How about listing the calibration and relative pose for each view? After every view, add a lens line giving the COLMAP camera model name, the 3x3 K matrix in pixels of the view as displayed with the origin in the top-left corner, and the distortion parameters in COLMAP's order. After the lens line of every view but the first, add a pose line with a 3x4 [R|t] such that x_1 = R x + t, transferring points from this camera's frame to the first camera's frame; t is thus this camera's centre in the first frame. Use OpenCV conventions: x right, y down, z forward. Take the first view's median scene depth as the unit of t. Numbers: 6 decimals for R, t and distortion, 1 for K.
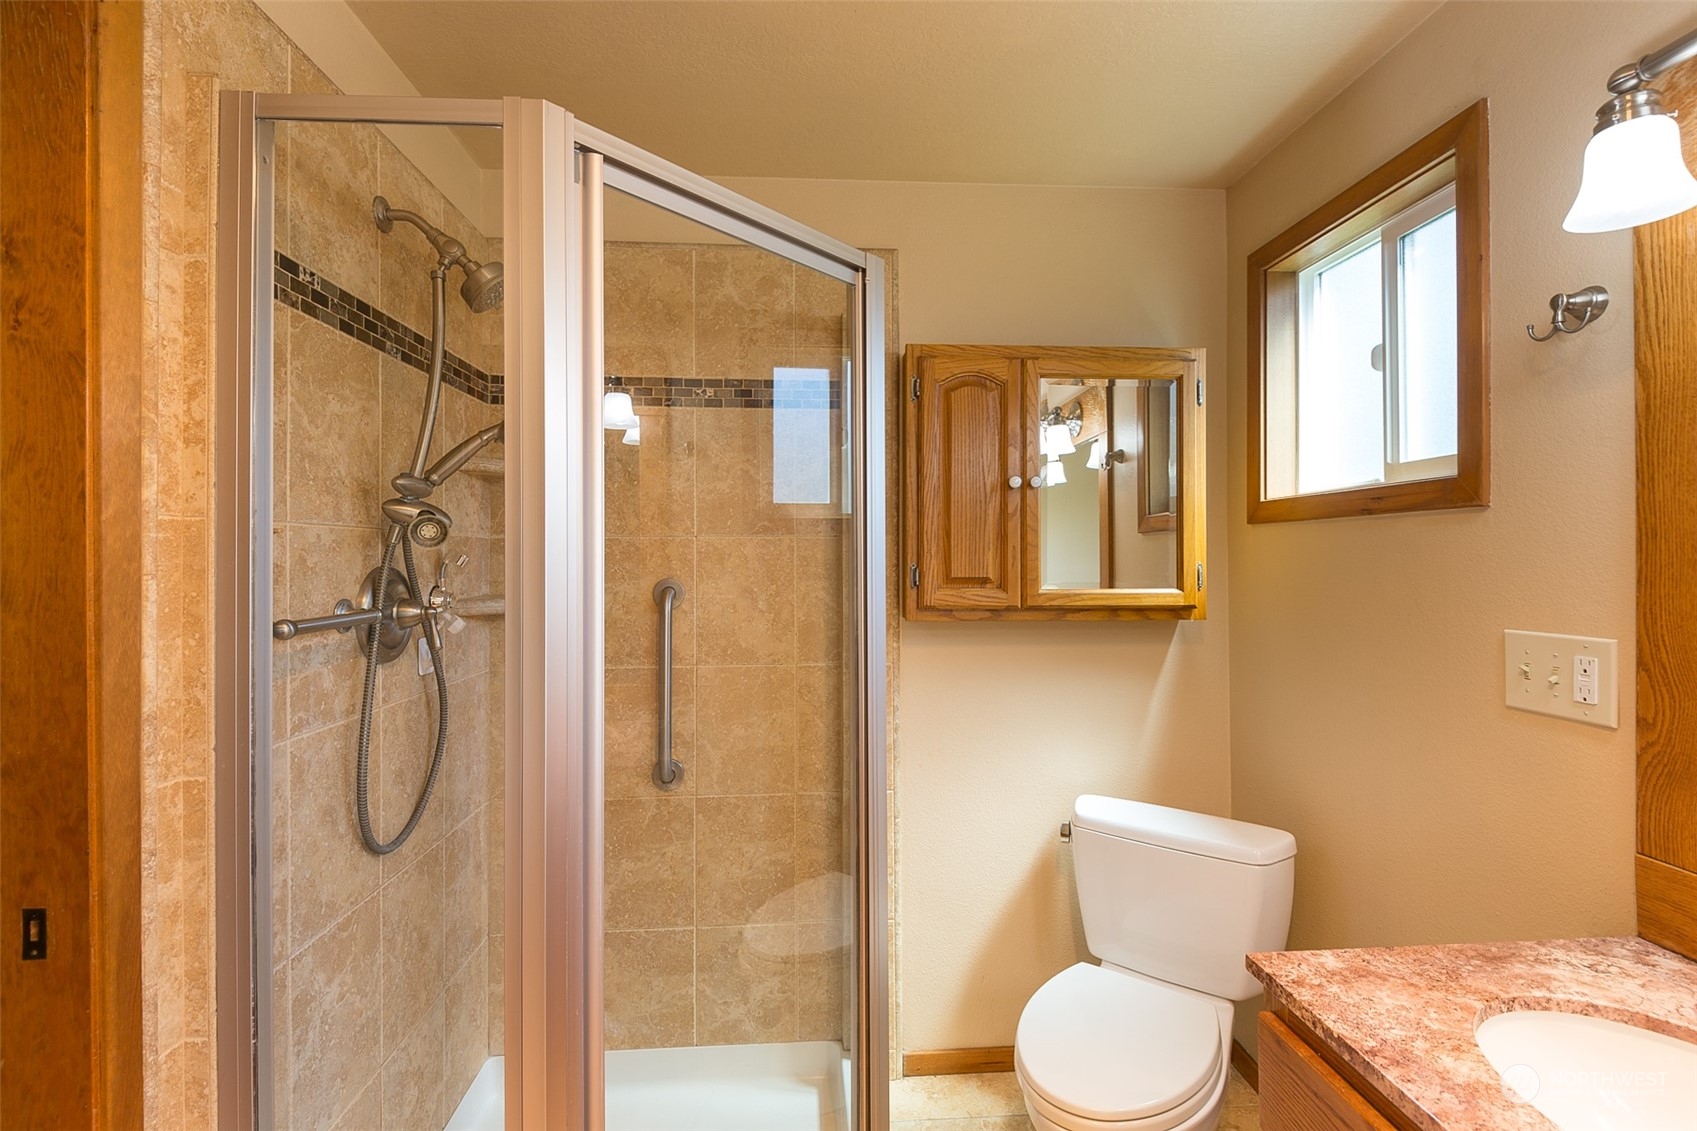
lens RADIAL K [[771.8, 0, 846.9], [0, 771.8, 556.6], [0, 0, 1]] dist [0.003548, -0.000164]
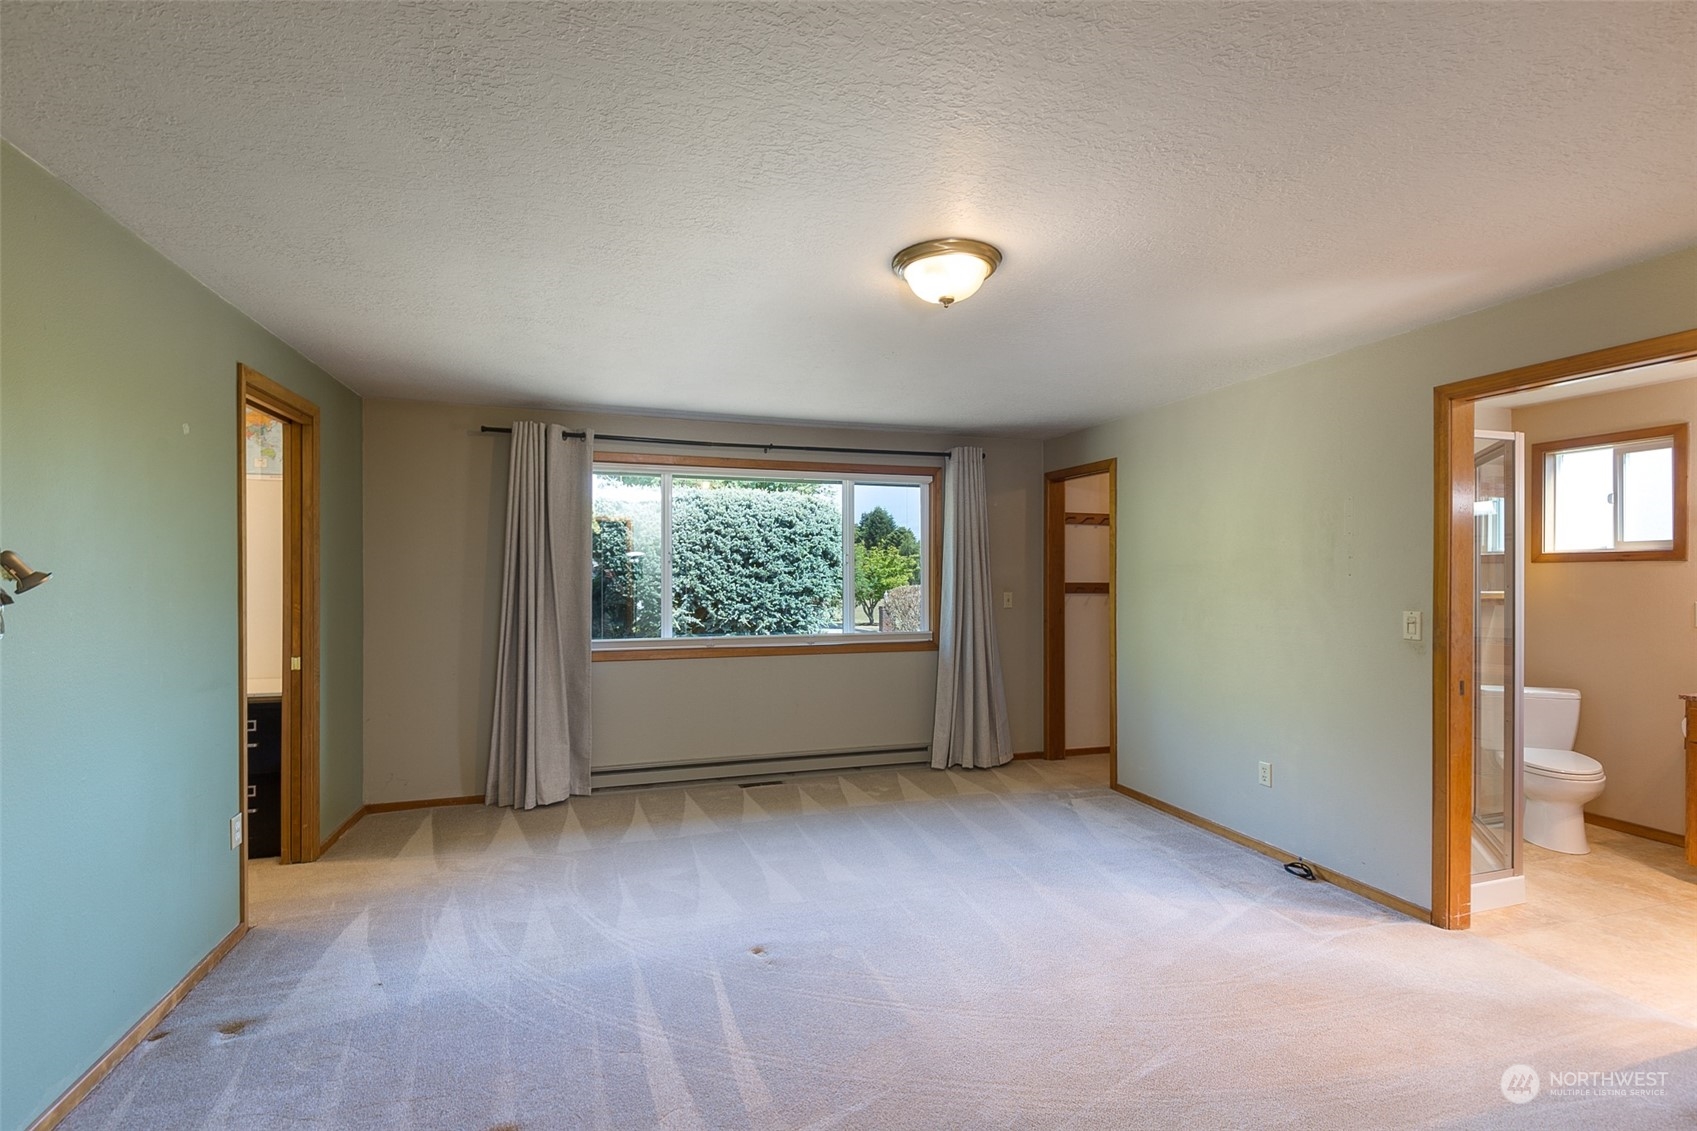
lens RADIAL K [[771.8, 0, 851.3], [0, 771.8, 581.2], [0, 0, 1]] dist [0.003548, -0.000164]
pose [[0.965239, 0.000520, 0.261367, -3.276457], [0.002309, 0.999942, -0.010516, 0.041147], [-0.261357, 0.010754, 0.965182, -1.059128]]
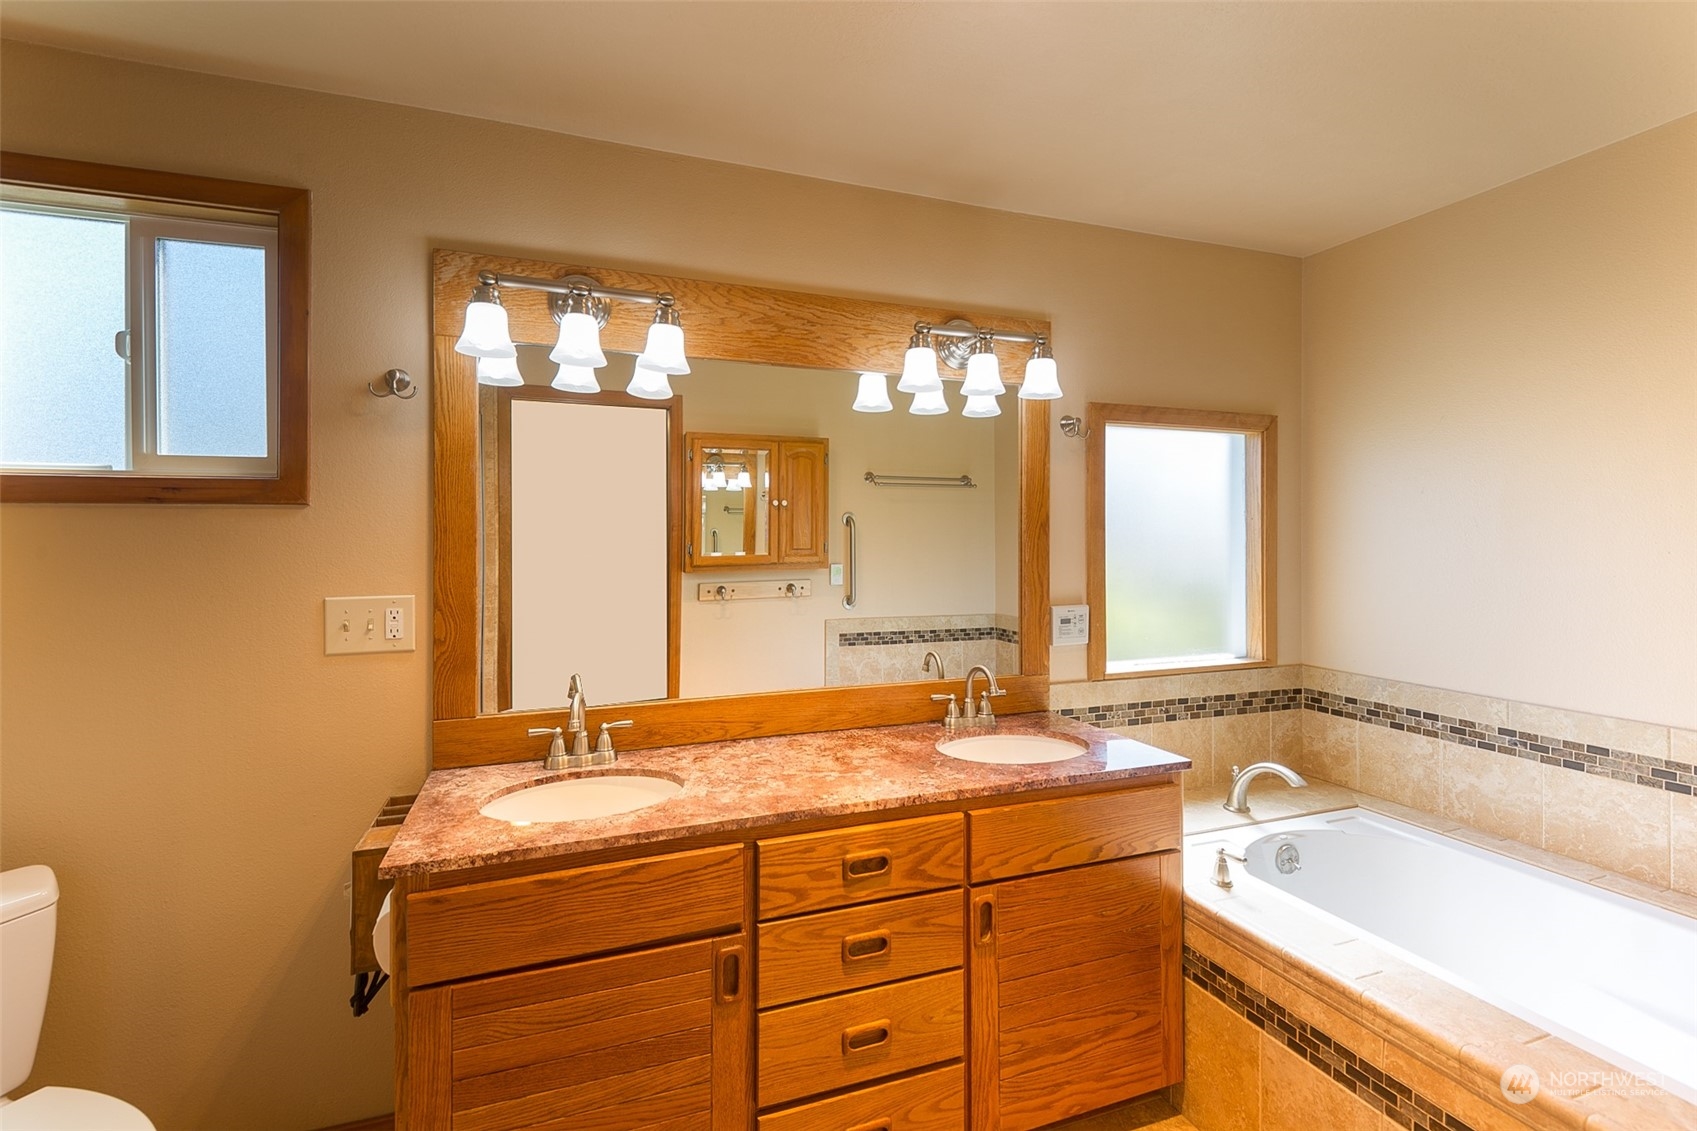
lens RADIAL K [[771.8, 0, 850.7], [0, 771.8, 556.5], [0, 0, 1]] dist [0.003548, -0.000164]
pose [[-0.285689, -0.011693, 0.958251, -0.764890], [0.003724, 0.999904, 0.013312, 0.009031], [-0.958315, 0.007372, -0.285618, 0.564929]]
